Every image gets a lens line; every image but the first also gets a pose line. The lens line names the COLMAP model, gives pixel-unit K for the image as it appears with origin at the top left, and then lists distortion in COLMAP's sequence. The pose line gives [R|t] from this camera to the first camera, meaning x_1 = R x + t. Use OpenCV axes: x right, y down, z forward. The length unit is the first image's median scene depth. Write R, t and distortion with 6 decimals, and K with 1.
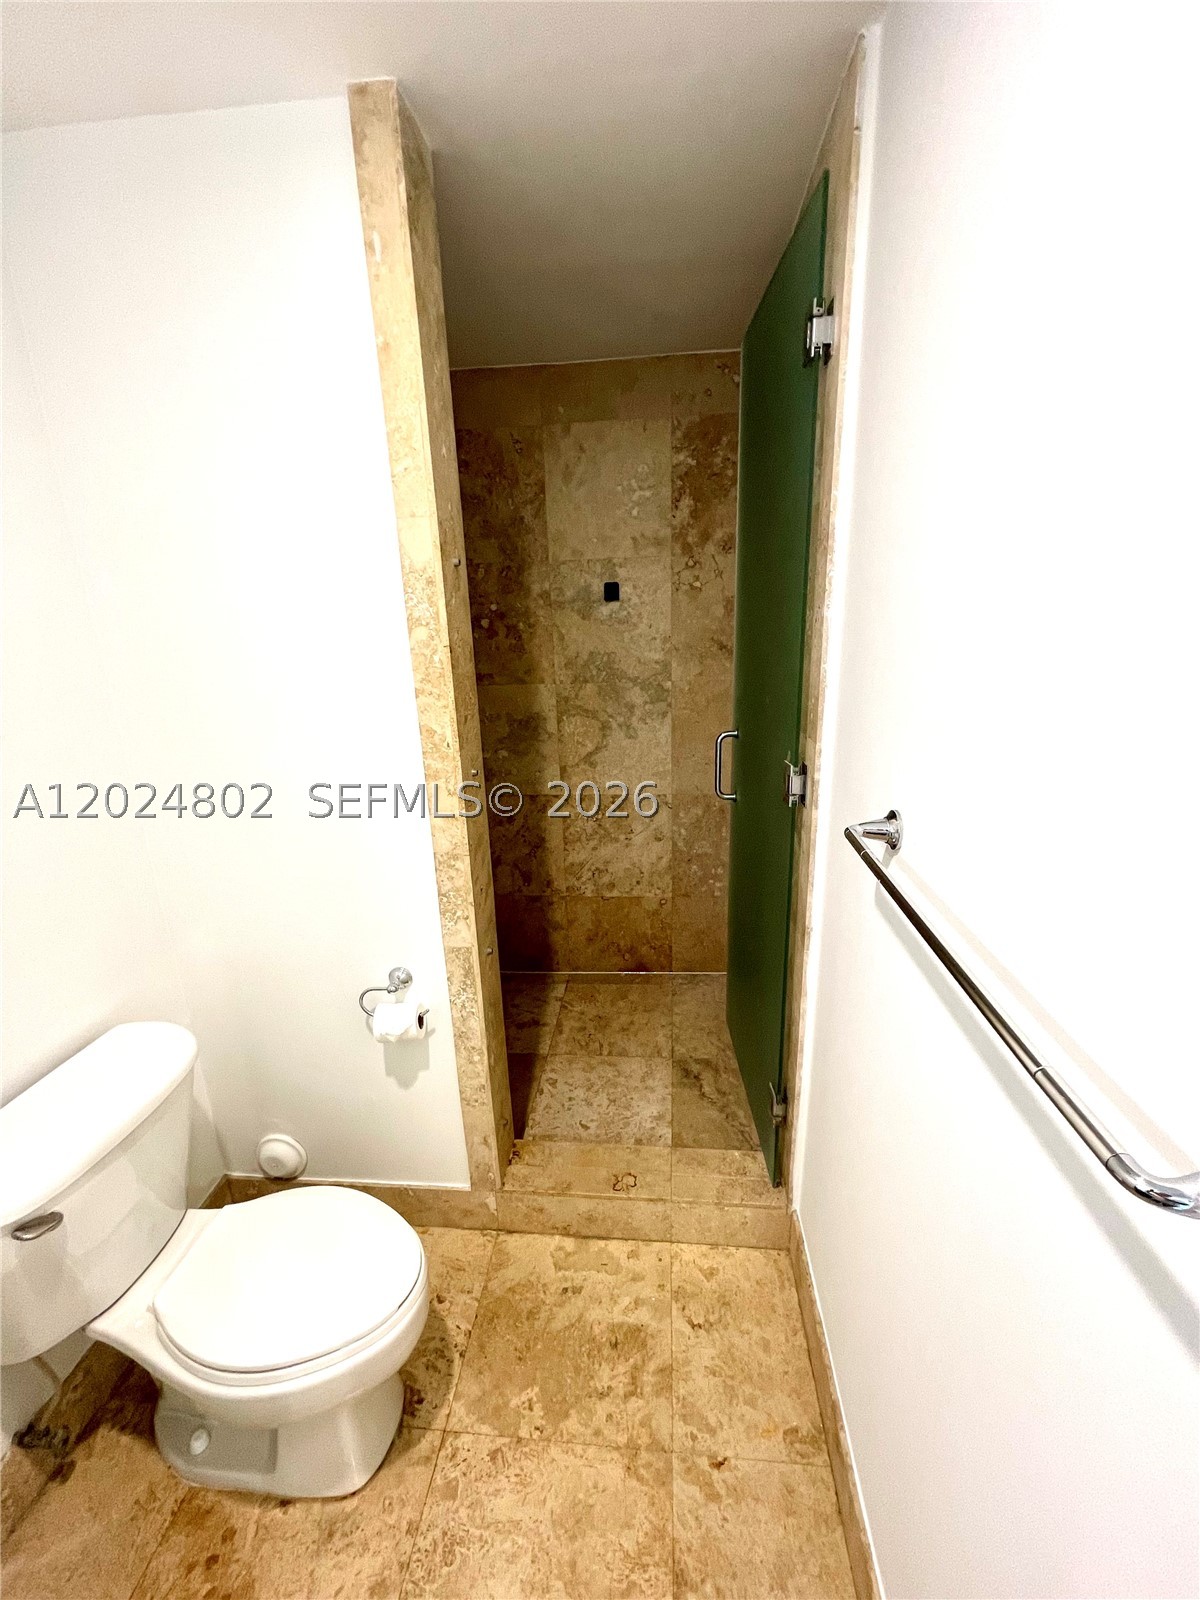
lens RADIAL K [[646.2, 0, 603.4], [0, 646.2, 797.1], [0, 0, 1]] dist [-0.002042, 0.000084]
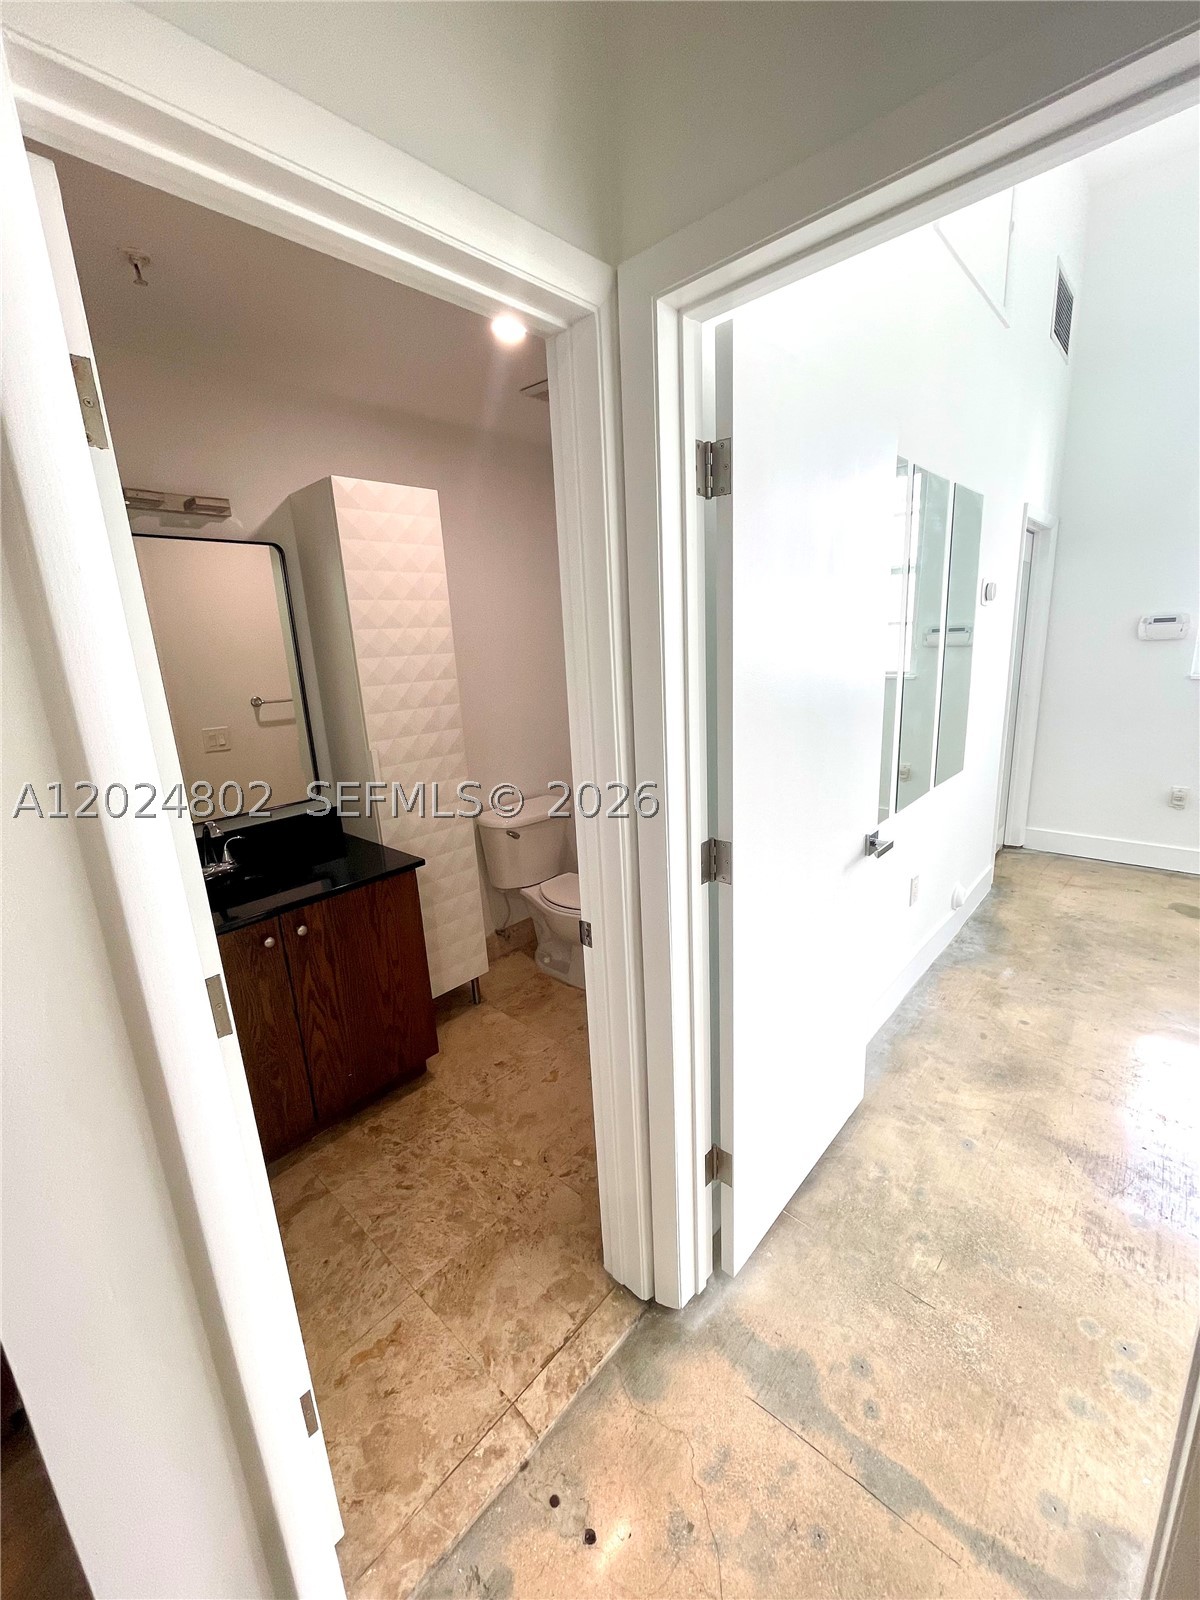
lens RADIAL K [[646.2, 0, 603.4], [0, 646.2, 797.1], [0, 0, 1]] dist [-0.002042, 0.000084]
pose [[0.798313, 0.132886, -0.587399, 0.481313], [-0.139981, 0.989583, 0.033629, 0.146783], [0.585749, 0.055378, 0.808598, -0.476512]]
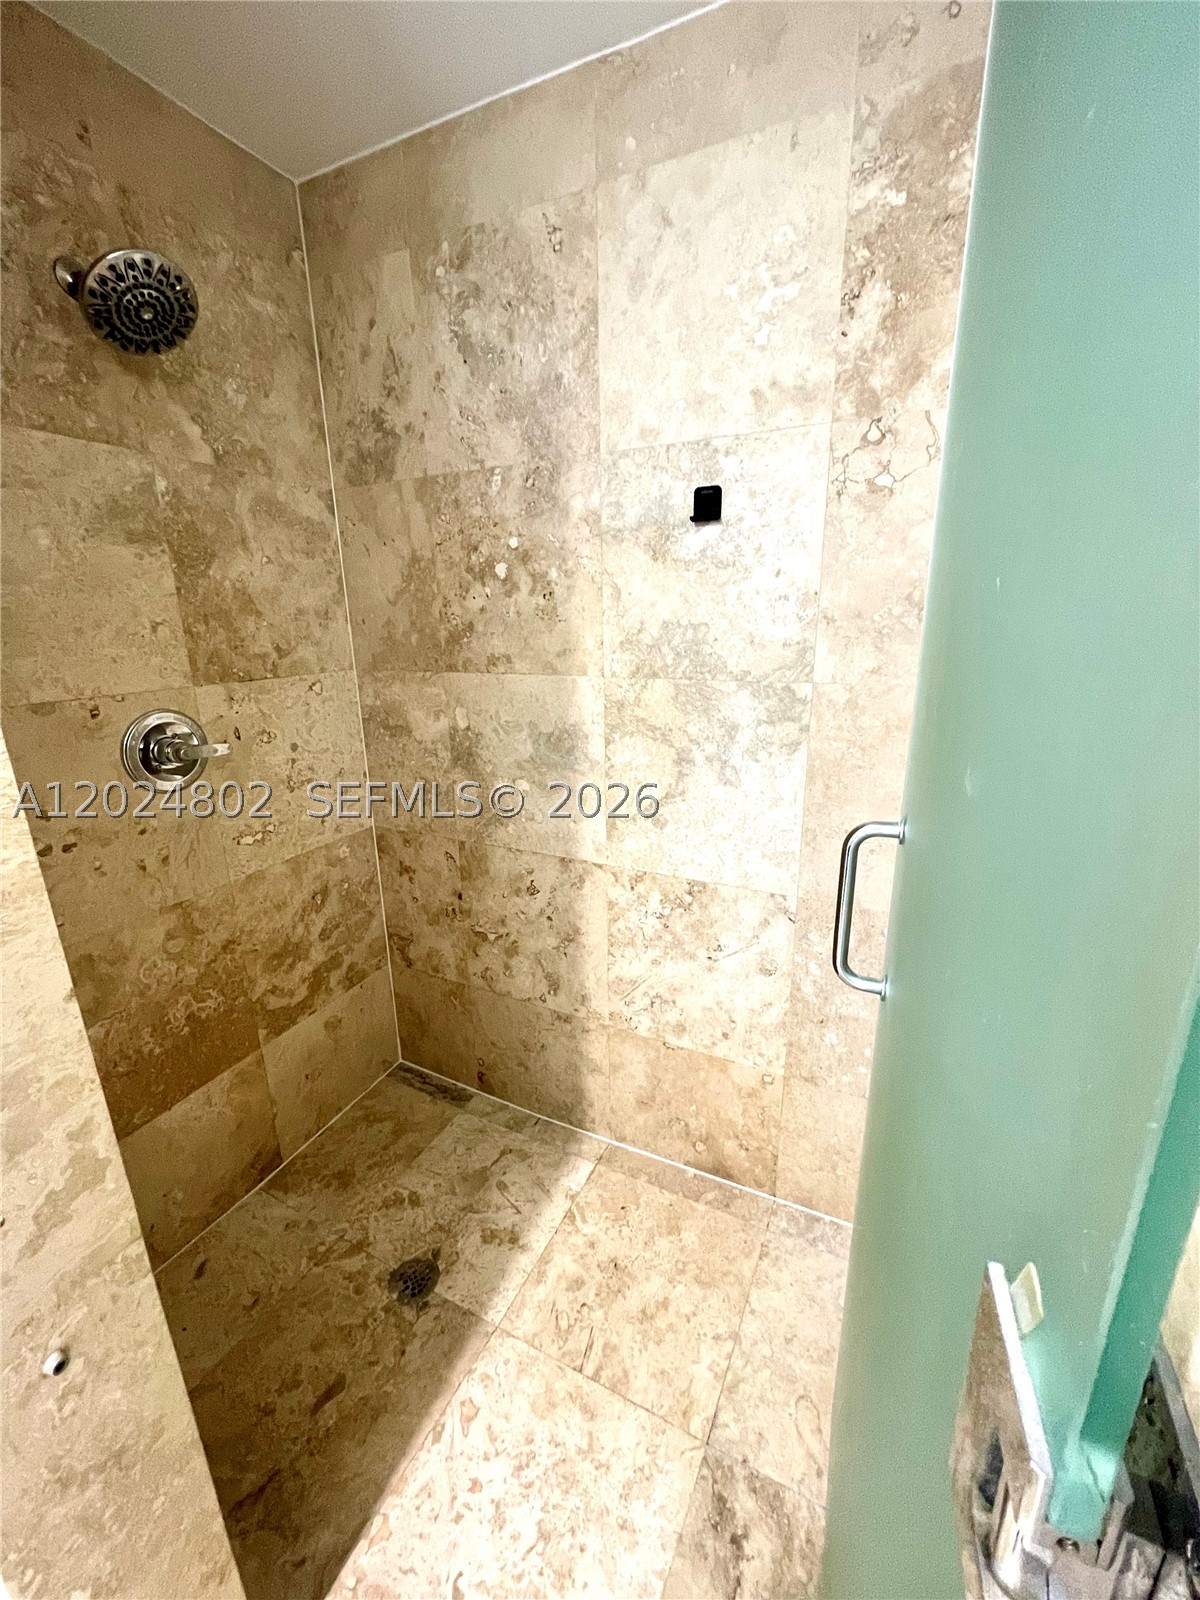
lens RADIAL K [[646.2, 0, 603.4], [0, 646.2, 797.1], [0, 0, 1]] dist [-0.002042, 0.000084]
pose [[0.933660, 0.113865, -0.339578, 0.142927], [-0.111480, 0.993411, 0.026592, -0.091548], [0.340368, 0.013029, 0.940202, 0.500817]]
